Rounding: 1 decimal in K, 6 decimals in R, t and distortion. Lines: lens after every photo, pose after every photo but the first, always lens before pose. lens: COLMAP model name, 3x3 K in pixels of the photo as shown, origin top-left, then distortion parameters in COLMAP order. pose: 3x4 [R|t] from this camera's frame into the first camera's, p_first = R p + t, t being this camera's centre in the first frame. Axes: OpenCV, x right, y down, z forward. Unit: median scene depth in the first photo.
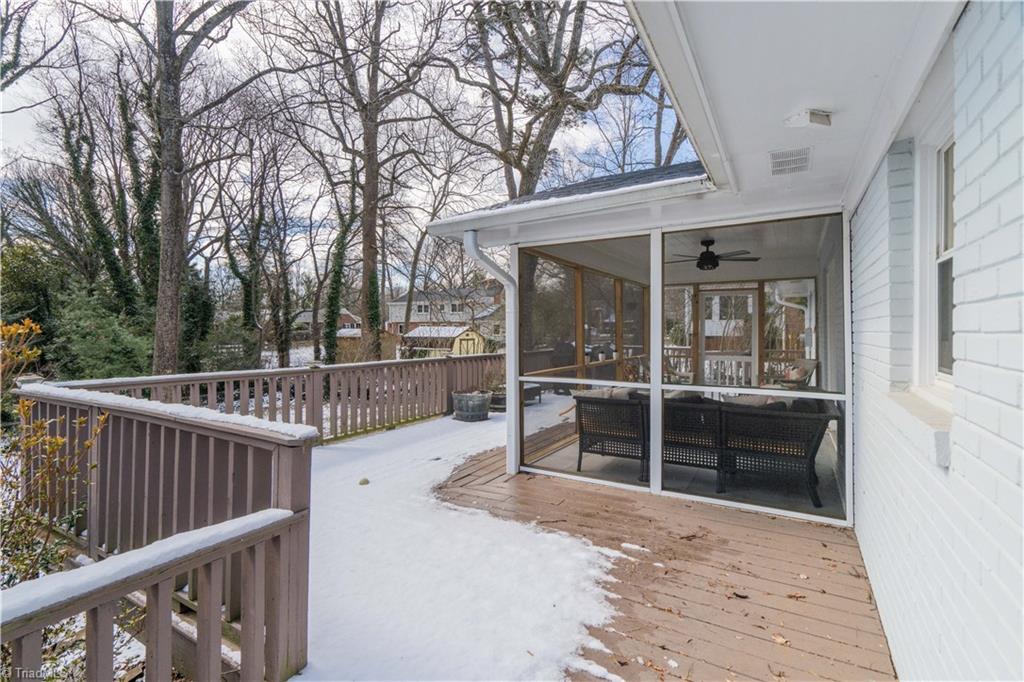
lens RADIAL K [[474.9, 0, 512.0], [0, 474.9, 341.0], [0, 0, 1]] dist [-0.000388, 0.000048]
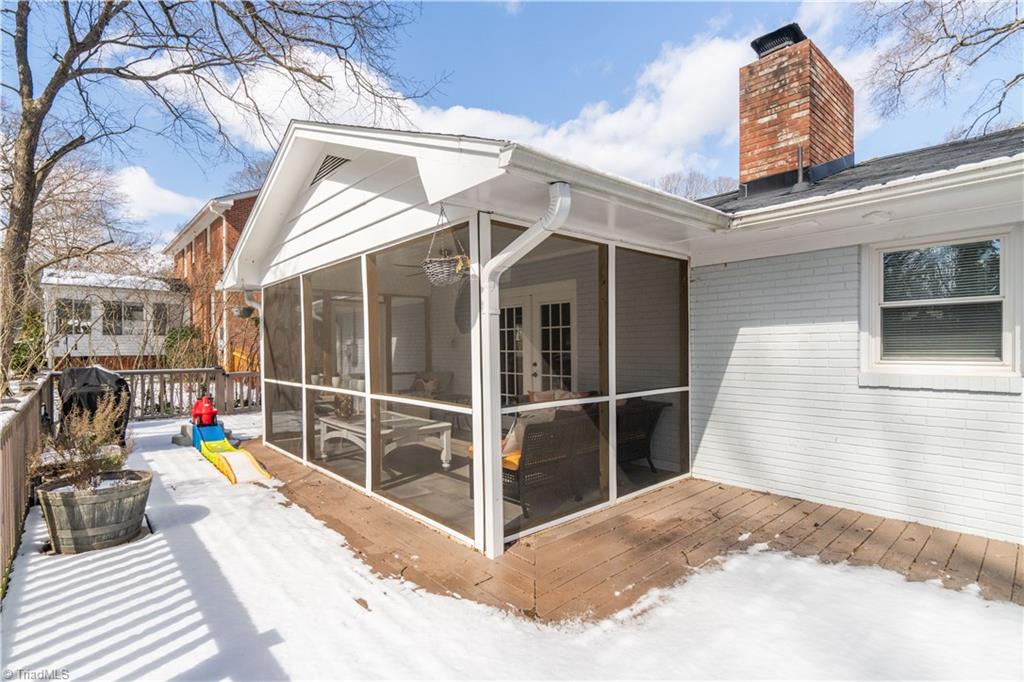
lens RADIAL K [[493.4, 0, 512.0], [0, 493.4, 341.0], [0, 0, 1]] dist [-0.002752, -0.000693]
pose [[0.300039, 0.013271, 0.953835, -0.850422], [0.027527, 0.999366, -0.022563, -0.003998], [-0.953530, 0.033026, 0.299484, 0.991920]]
